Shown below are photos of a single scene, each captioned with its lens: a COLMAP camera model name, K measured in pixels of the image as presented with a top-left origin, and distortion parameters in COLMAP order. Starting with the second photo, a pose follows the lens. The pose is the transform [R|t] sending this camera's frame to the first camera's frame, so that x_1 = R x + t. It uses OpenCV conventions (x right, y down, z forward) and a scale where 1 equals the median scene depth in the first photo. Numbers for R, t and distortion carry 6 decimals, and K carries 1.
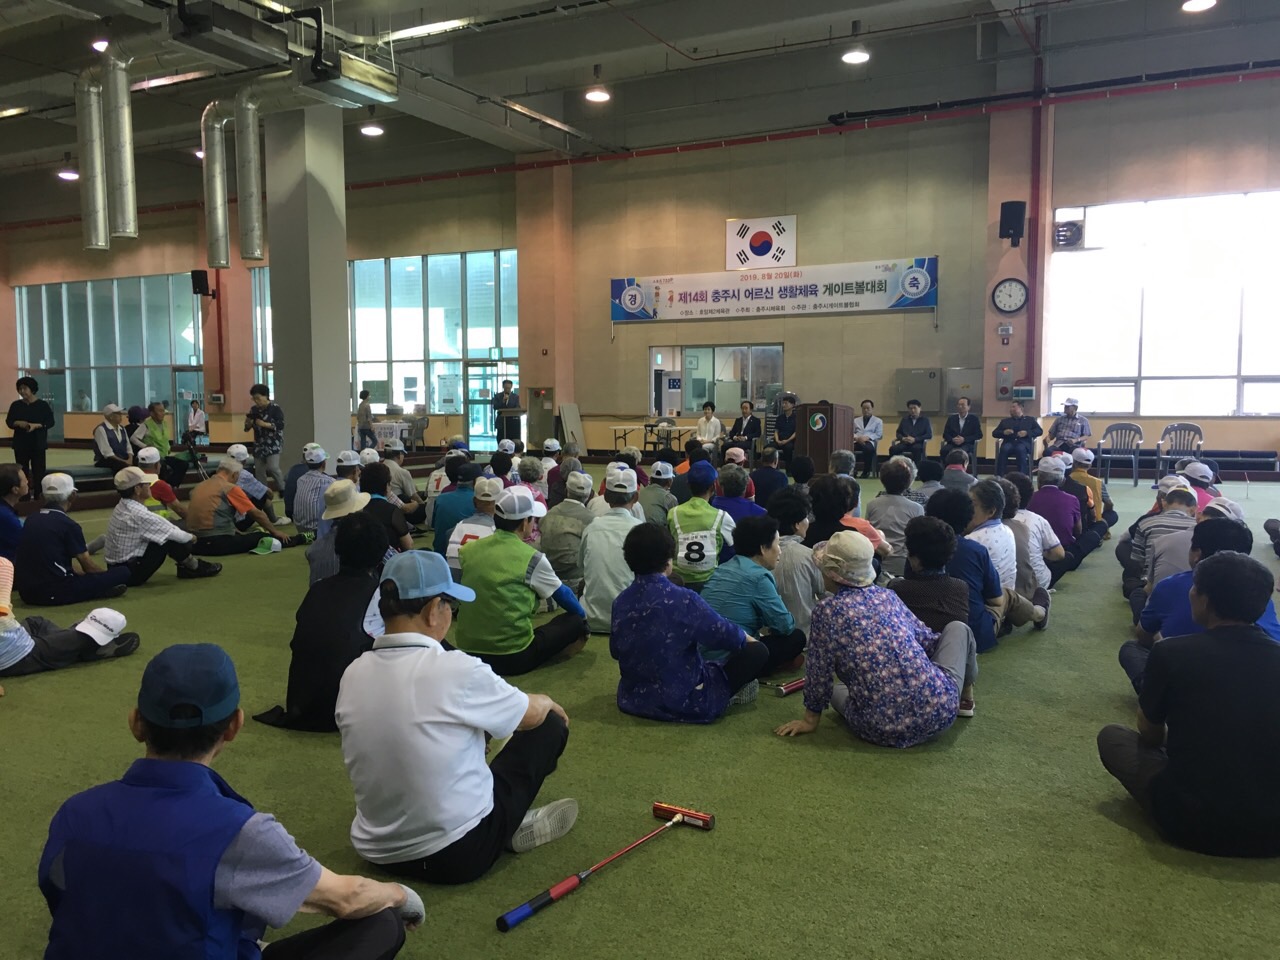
lens RADIAL K [[1076.6, 0, 635.5], [0, 1076.6, 482.9], [0, 0, 1]] dist [0.037581, -0.073193]
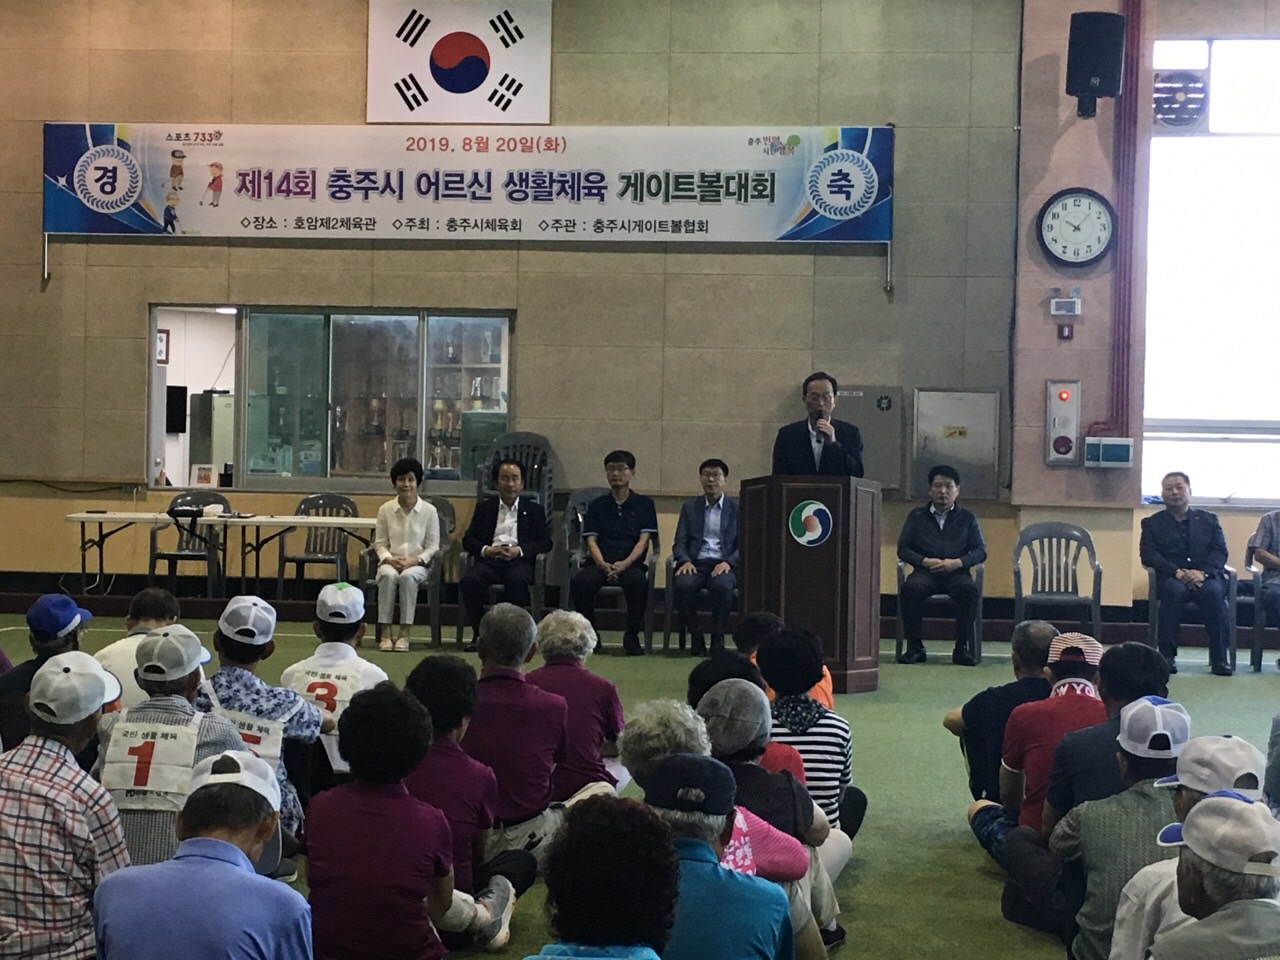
lens RADIAL K [[2316.0, 0, 642.4], [0, 2316.0, 475.4], [0, 0, 1]] dist [0.017657, 0.000000]
pose [[0.925868, 0.016378, 0.377492, -0.152818], [0.004763, 0.998475, -0.055003, -0.021997], [-0.377817, 0.052724, 0.924378, 0.196838]]
